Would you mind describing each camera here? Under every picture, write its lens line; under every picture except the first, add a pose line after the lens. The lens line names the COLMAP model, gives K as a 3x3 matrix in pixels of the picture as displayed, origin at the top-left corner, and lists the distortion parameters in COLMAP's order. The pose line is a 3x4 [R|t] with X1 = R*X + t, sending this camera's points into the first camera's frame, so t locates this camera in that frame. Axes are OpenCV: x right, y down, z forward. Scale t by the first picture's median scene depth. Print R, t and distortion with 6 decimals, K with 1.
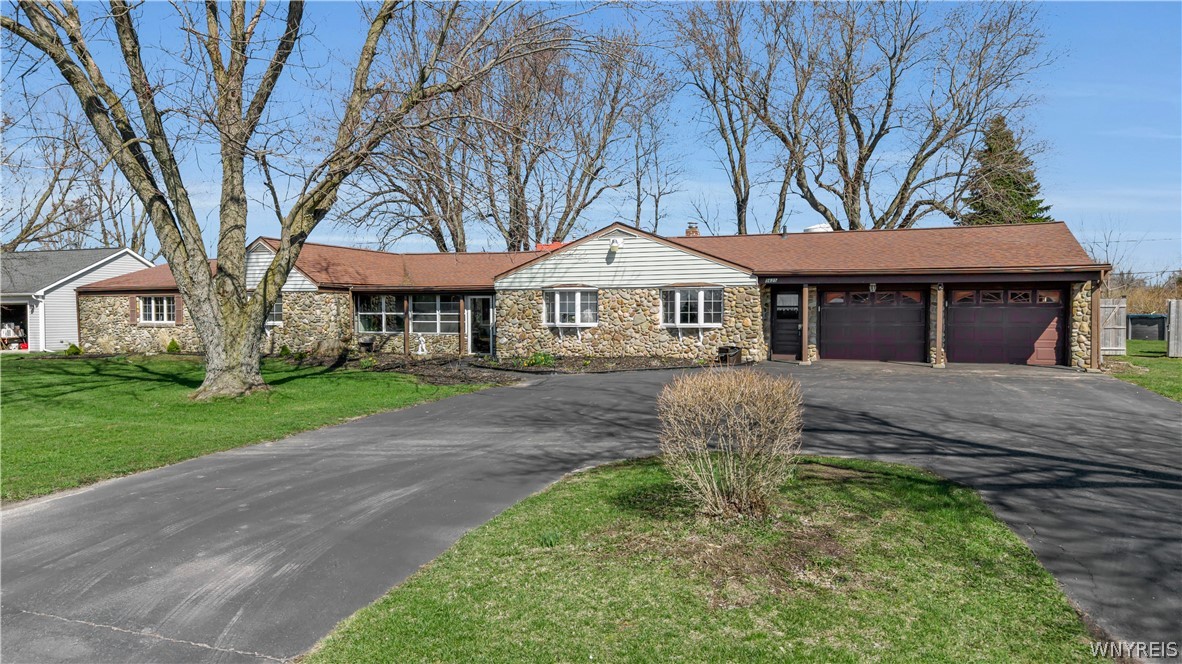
lens RADIAL K [[799.2, 0, 591.0], [0, 799.2, 332.0], [0, 0, 1]] dist [0.057017, -0.090084]
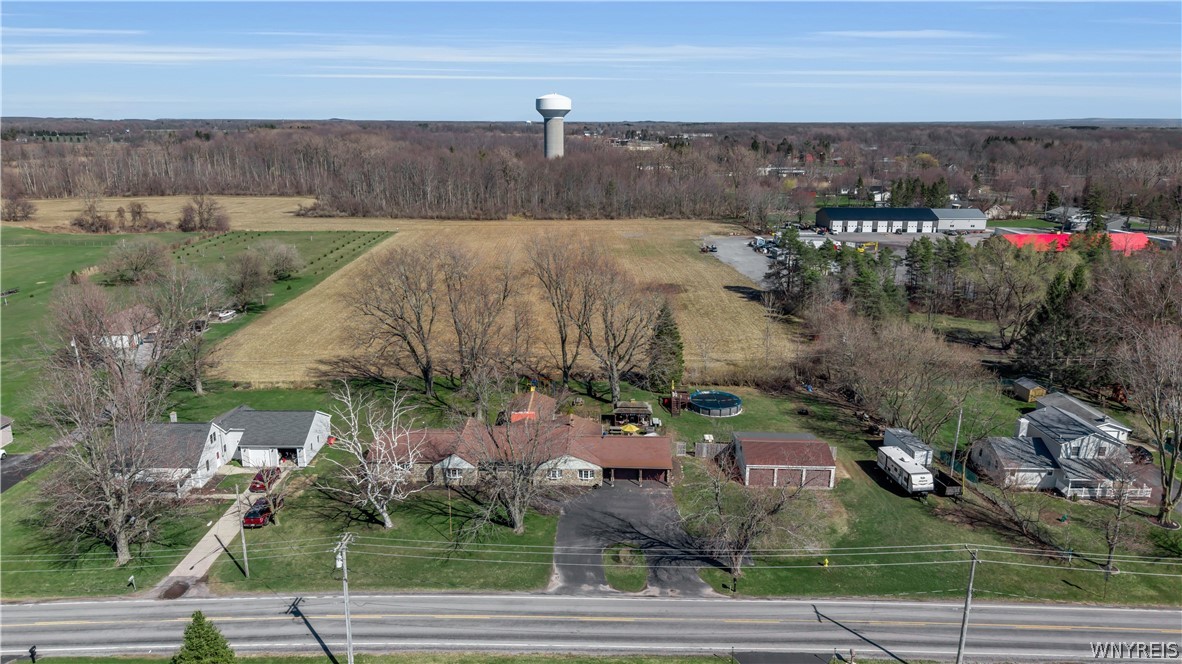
lens RADIAL K [[802.9, 0, 591.9], [0, 802.9, 314.2], [0, 0, 1]] dist [0.022617, -0.025612]
pose [[0.940908, -0.069174, 0.331521, -1.108792], [-0.002789, 0.977301, 0.211835, -1.632713], [-0.338650, -0.200242, 0.919358, -2.523288]]
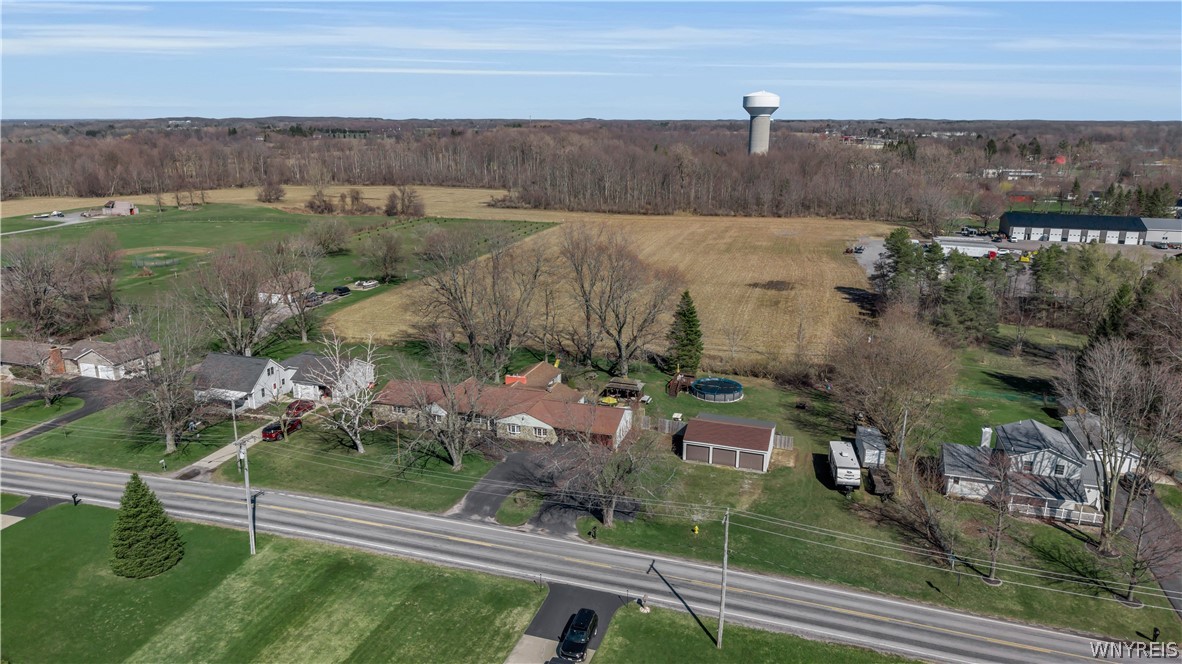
lens RADIAL K [[799.2, 0, 591.0], [0, 799.2, 332.0], [0, 0, 1]] dist [0.057017, -0.090084]
pose [[0.999161, -0.001680, 0.040933, 0.221013], [-0.008004, 0.971900, 0.235256, -1.605948], [-0.040178, -0.235387, 0.971071, -3.212594]]
